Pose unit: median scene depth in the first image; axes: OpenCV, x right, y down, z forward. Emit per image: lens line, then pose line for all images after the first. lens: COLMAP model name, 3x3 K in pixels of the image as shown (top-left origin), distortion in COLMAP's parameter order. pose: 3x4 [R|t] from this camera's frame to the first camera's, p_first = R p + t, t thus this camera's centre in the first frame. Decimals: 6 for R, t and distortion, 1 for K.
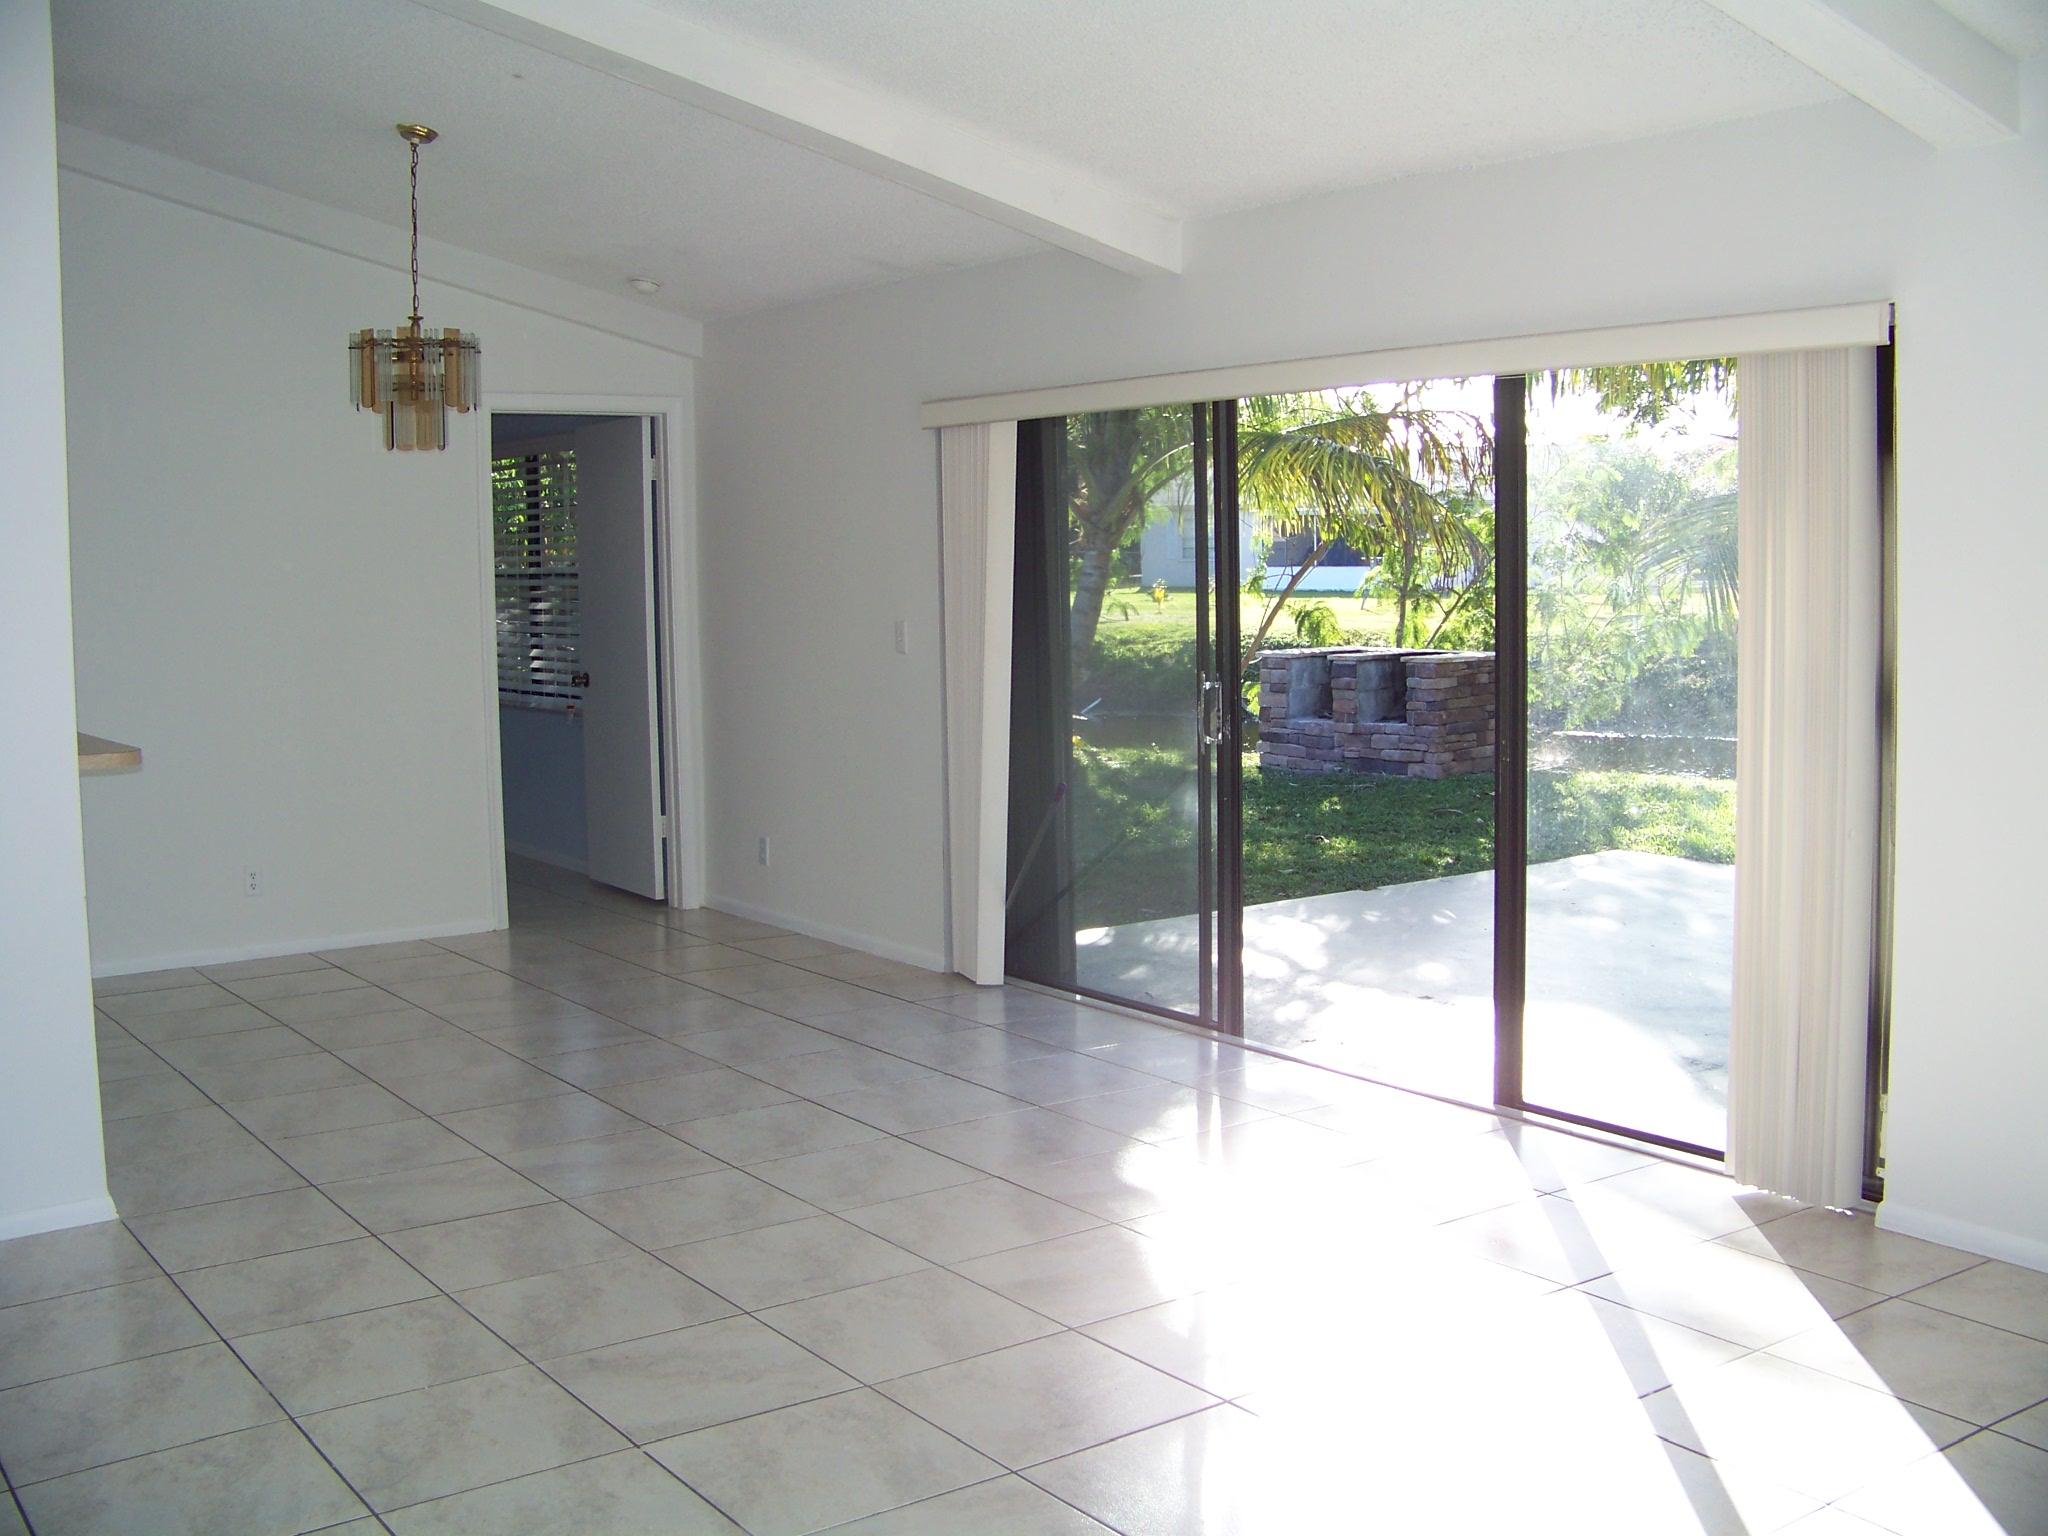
lens RADIAL K [[2161.1, 0, 1023.5], [0, 2161.1, 769.7], [0, 0, 1]] dist [-0.181857, 0.000000]
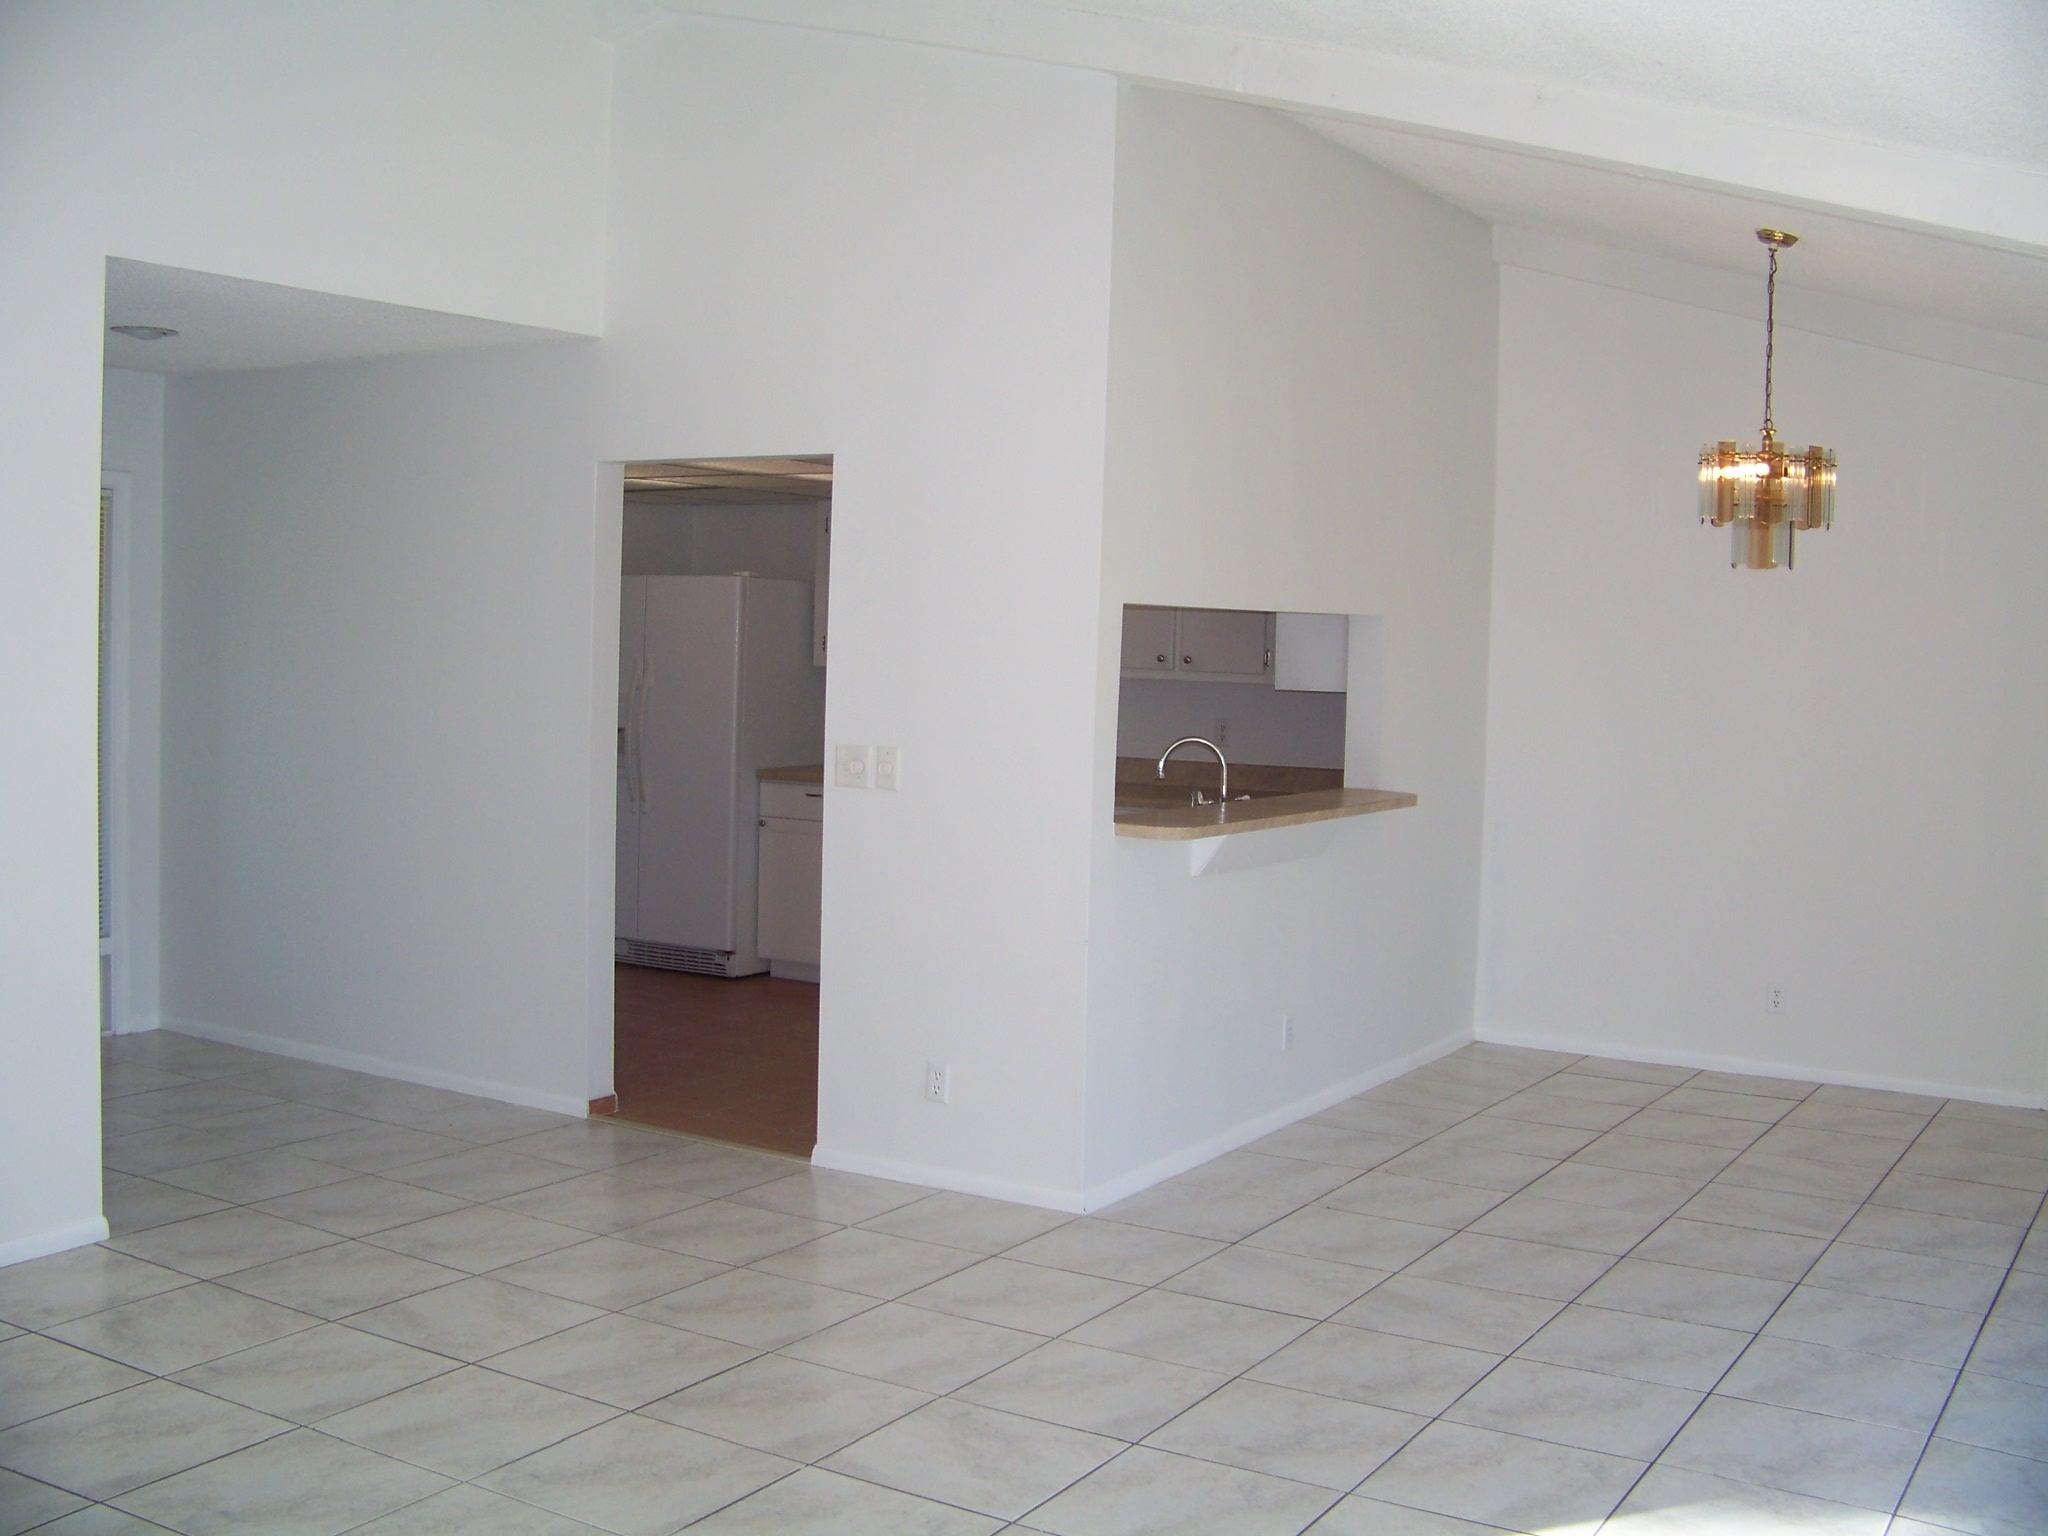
lens RADIAL K [[2161.1, 0, 1026.0], [0, 2161.1, 765.0], [0, 0, 1]] dist [-0.181857, 0.000000]
pose [[0.391745, 0.092694, -0.915393, 0.639891], [-0.132383, 0.990238, 0.043619, -0.085211], [0.910500, 0.104094, 0.400192, 0.453658]]
